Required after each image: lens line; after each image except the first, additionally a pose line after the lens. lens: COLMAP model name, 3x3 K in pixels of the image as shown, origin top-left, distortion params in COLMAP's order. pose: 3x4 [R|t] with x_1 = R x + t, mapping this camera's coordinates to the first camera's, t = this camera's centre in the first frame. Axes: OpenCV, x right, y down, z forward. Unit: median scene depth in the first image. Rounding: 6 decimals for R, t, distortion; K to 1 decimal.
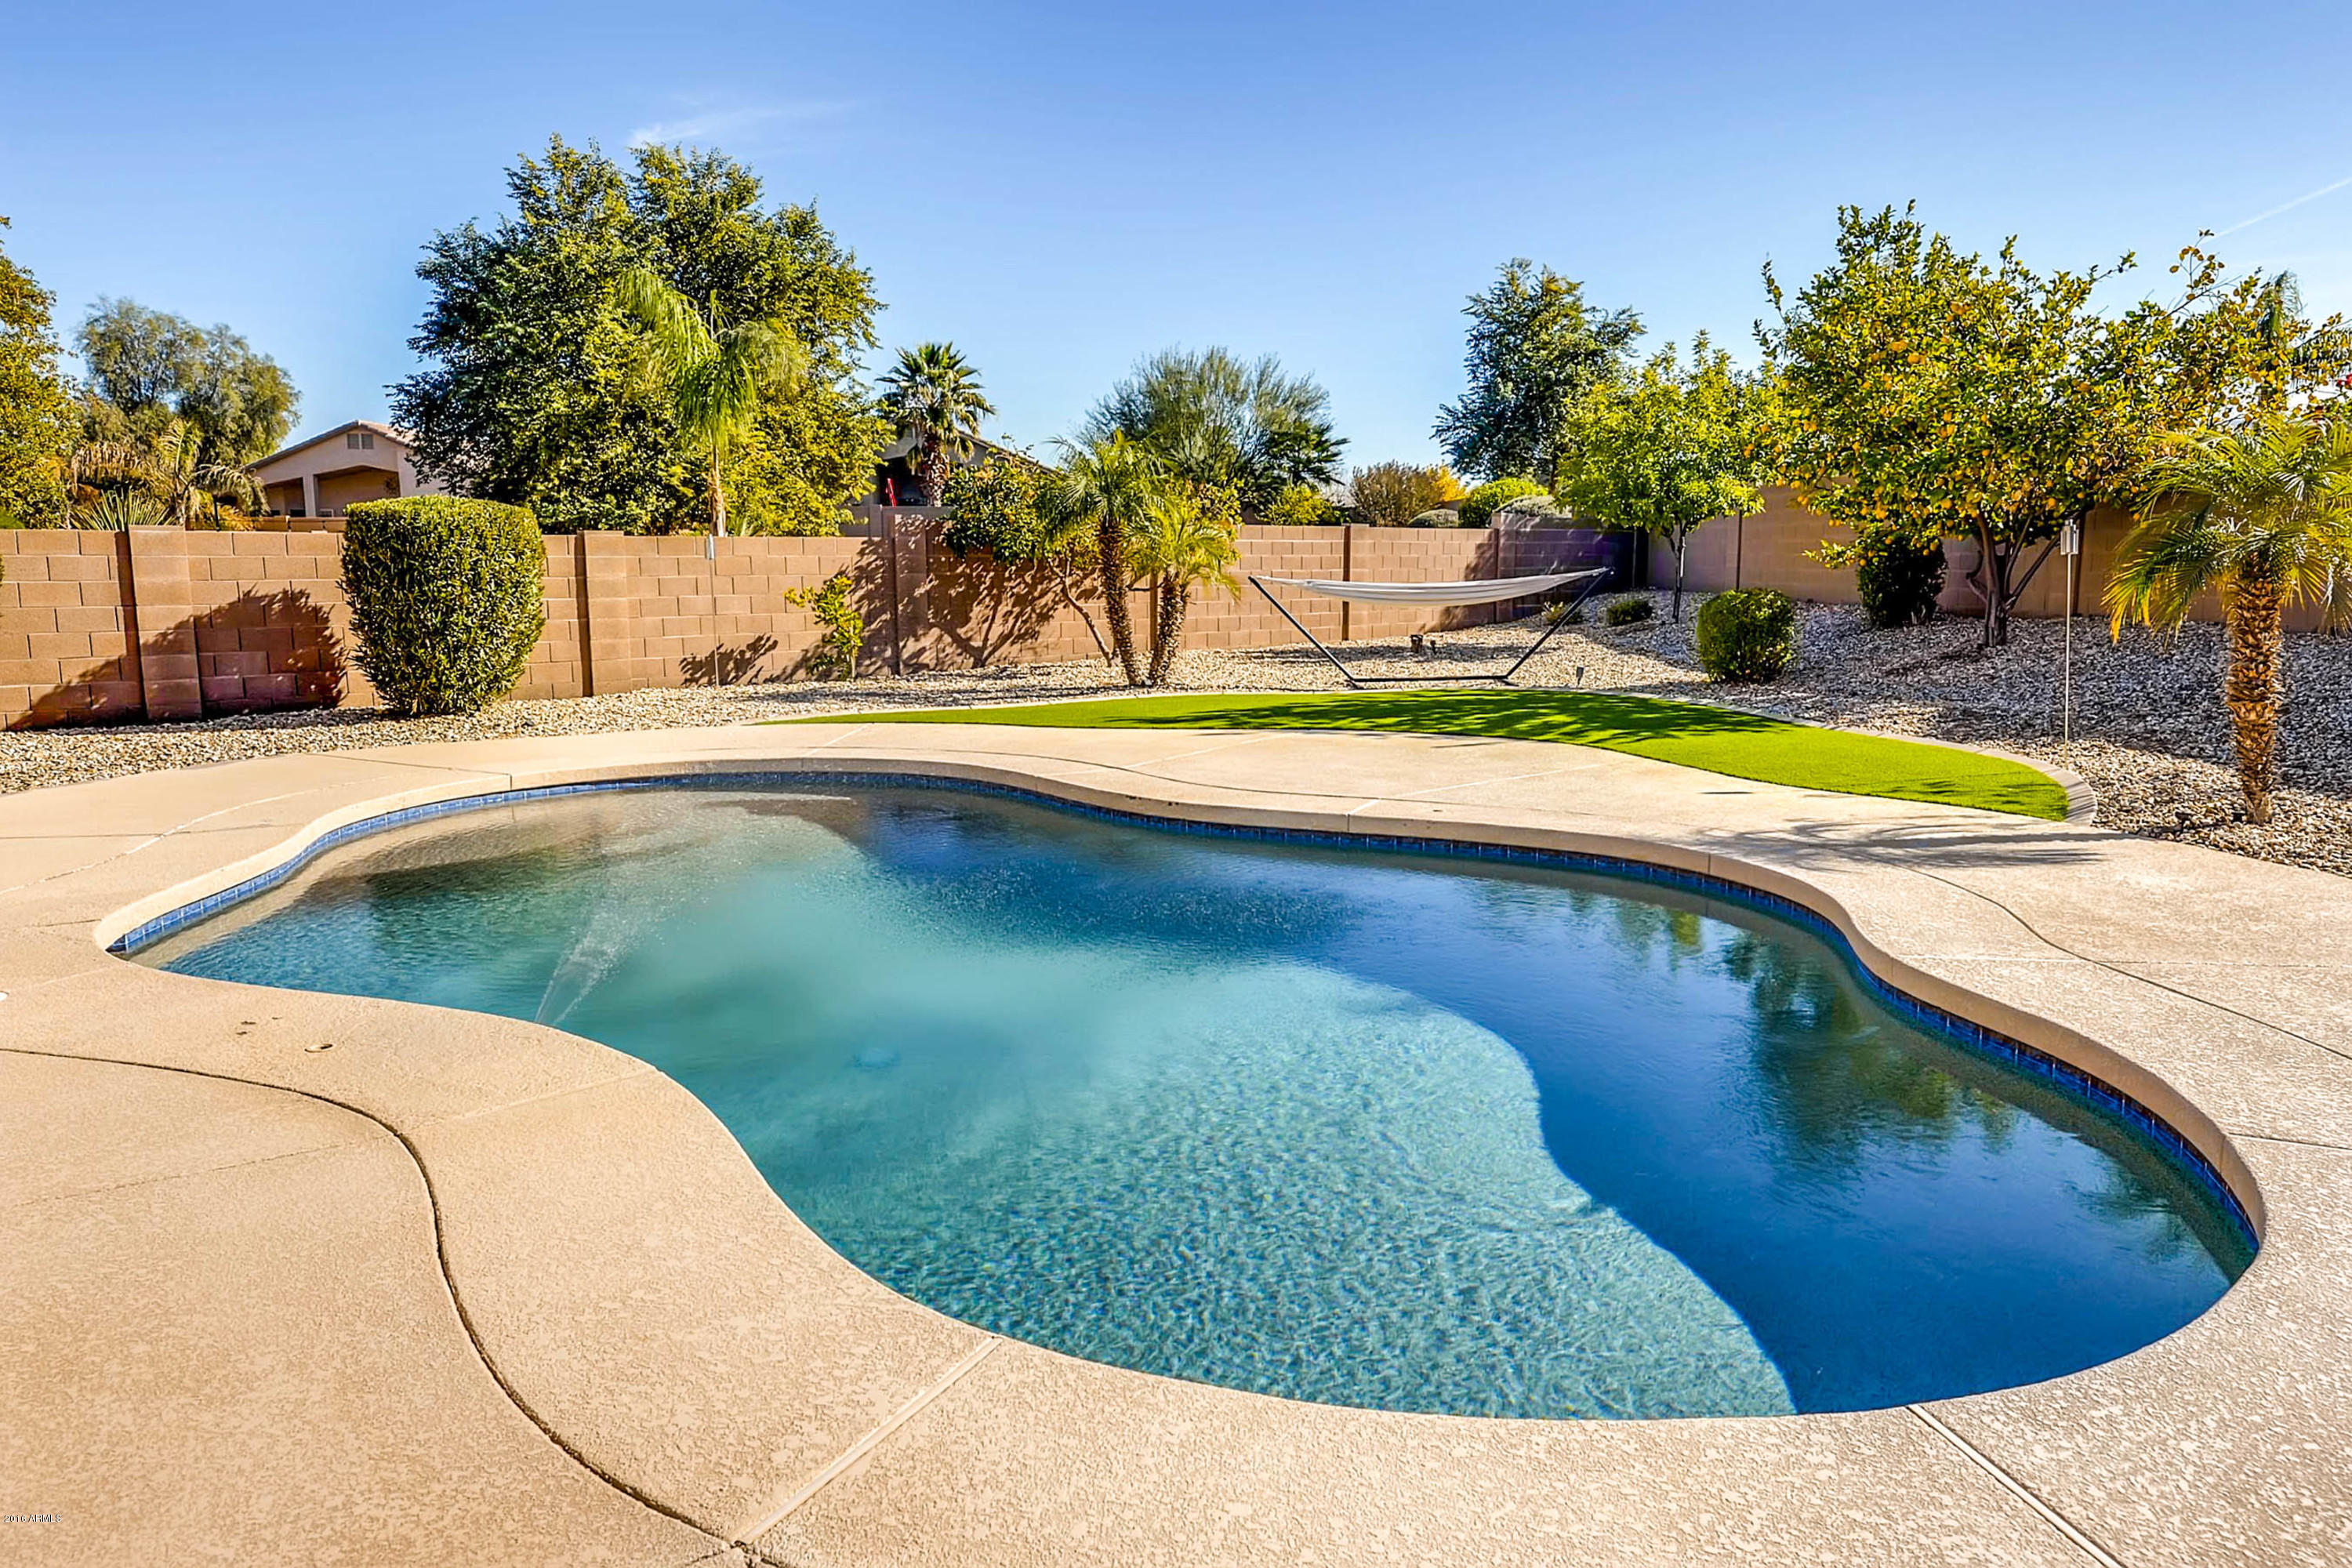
lens RADIAL K [[1510.2, 0, 1176.0], [0, 1510.2, 784.0], [0, 0, 1]] dist [0.008195, 0.004009]
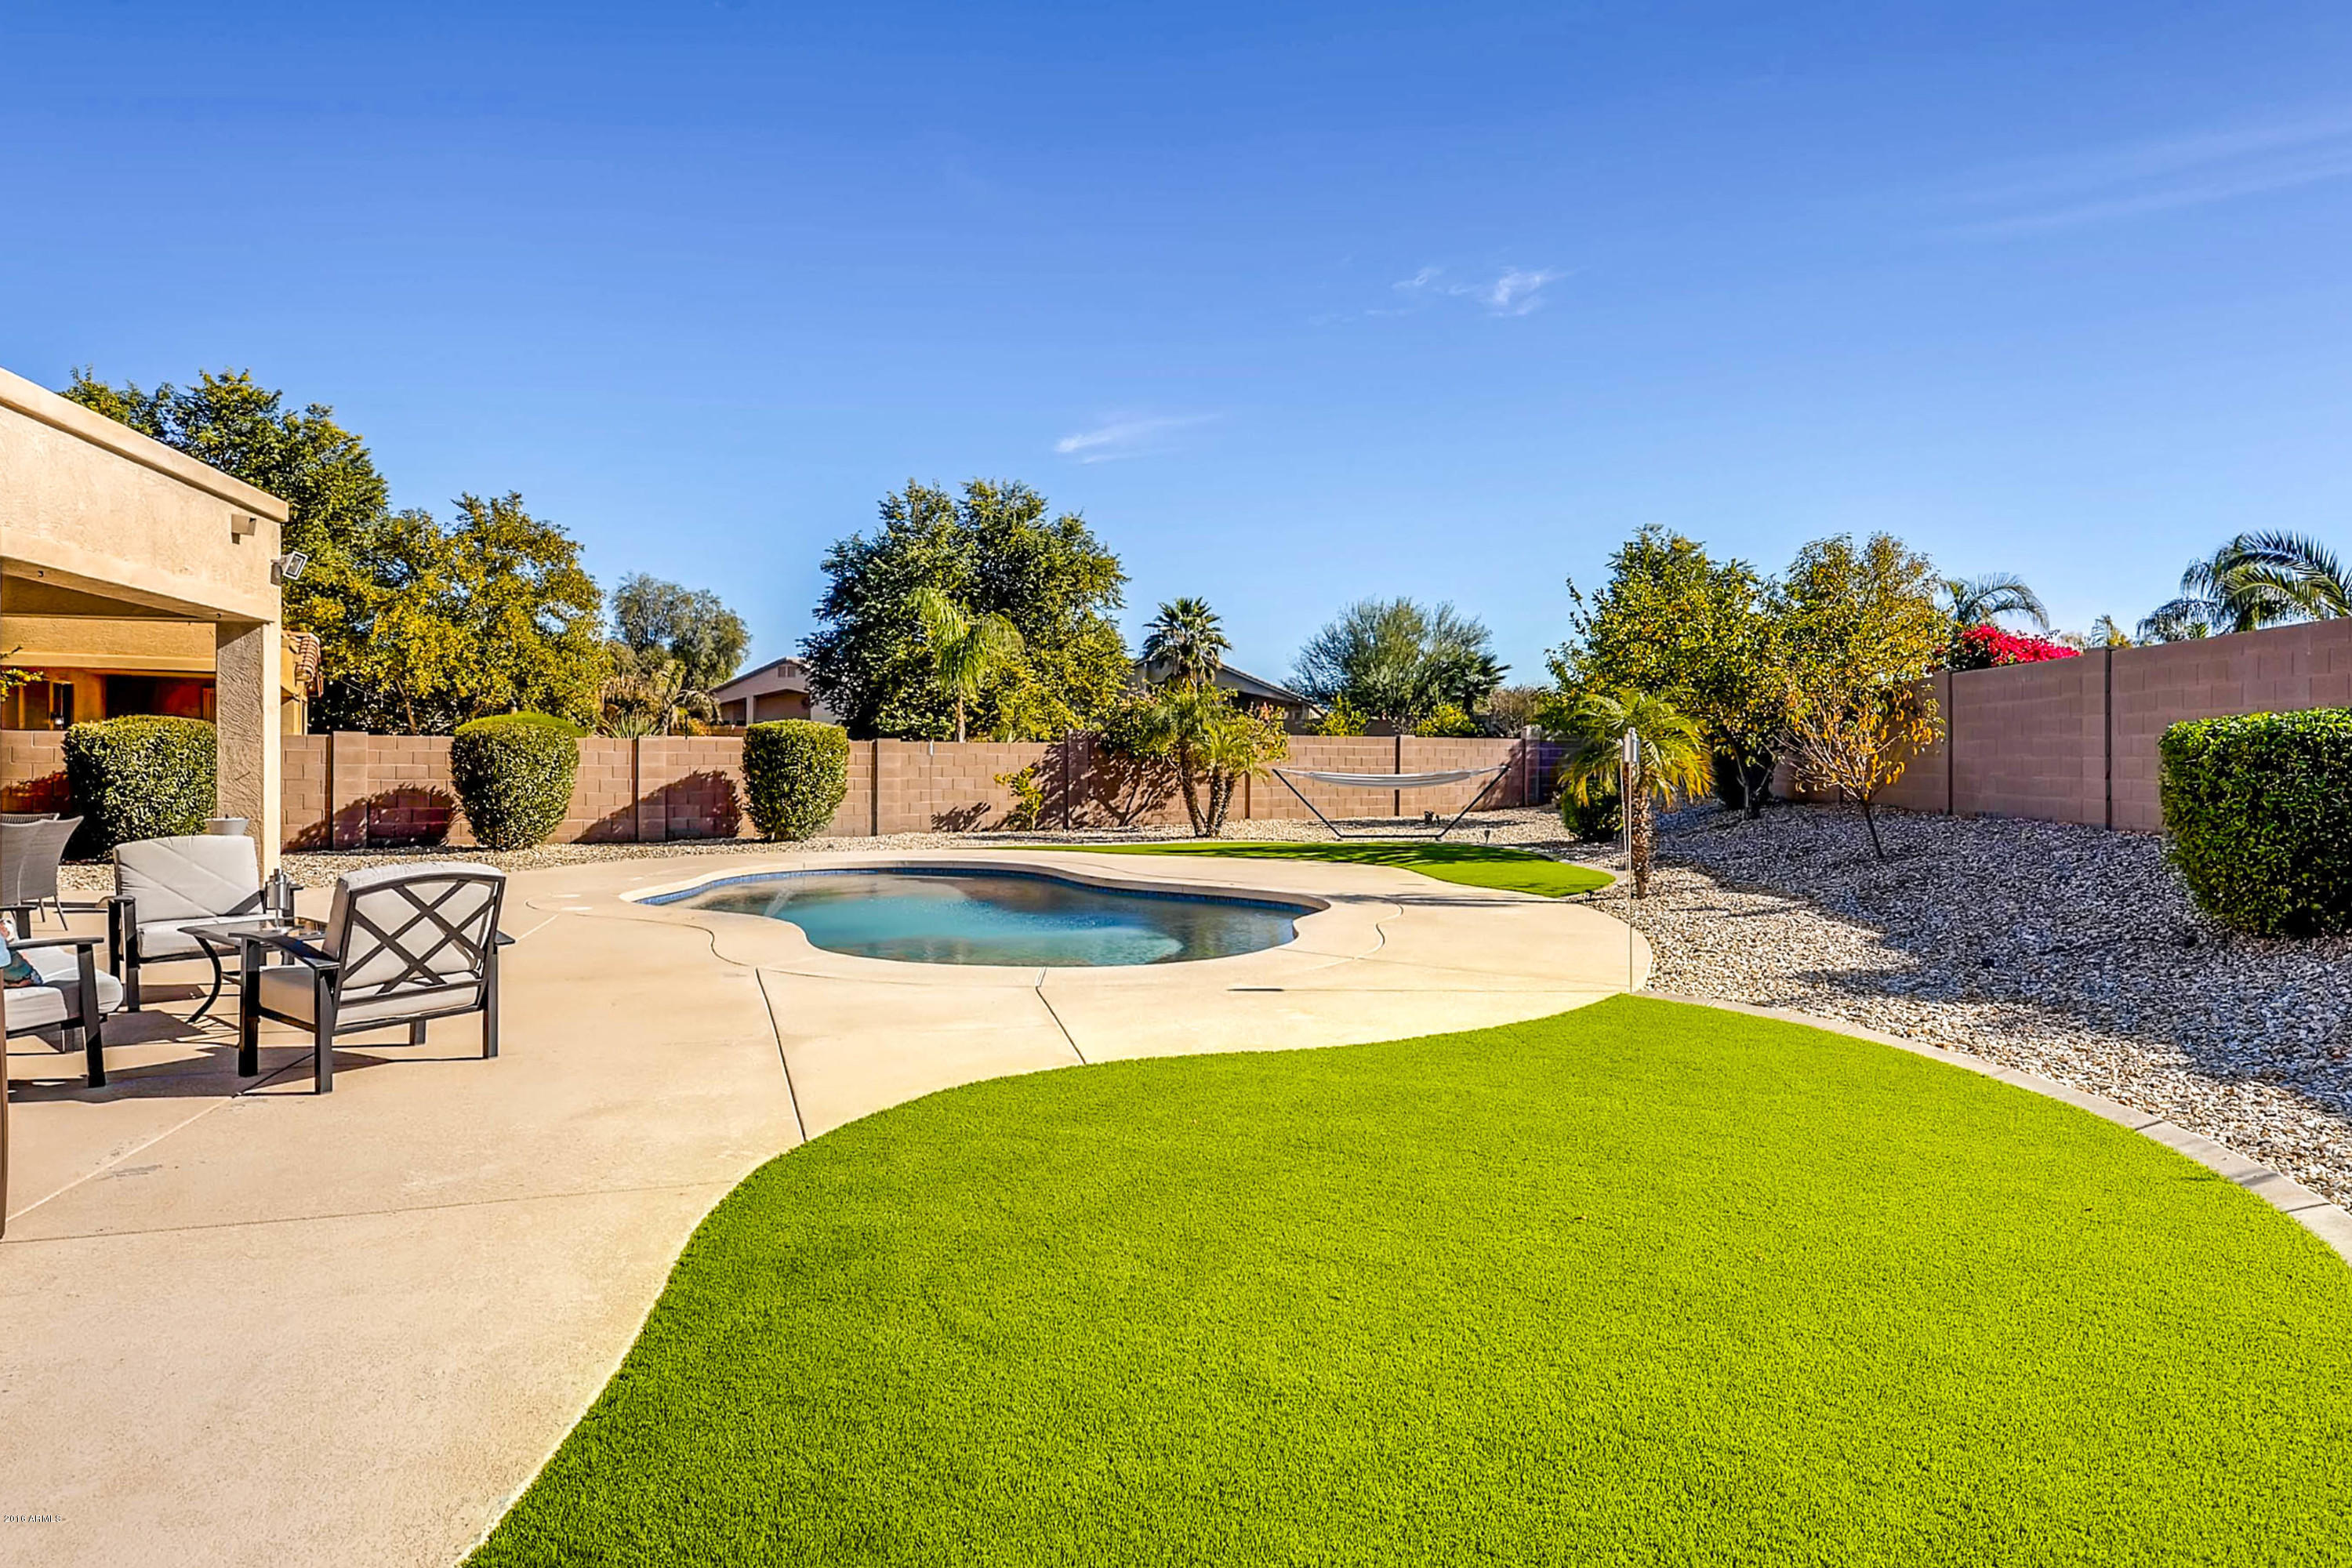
lens RADIAL K [[1215.8, 0, 1176.0], [0, 1215.8, 784.0], [0, 0, 1]] dist [0.000682, -0.000086]
pose [[0.984458, 0.010294, -0.175316, 0.069942], [-0.032405, 0.991786, -0.123732, 0.016194], [0.172602, 0.127490, 0.976706, -0.106201]]
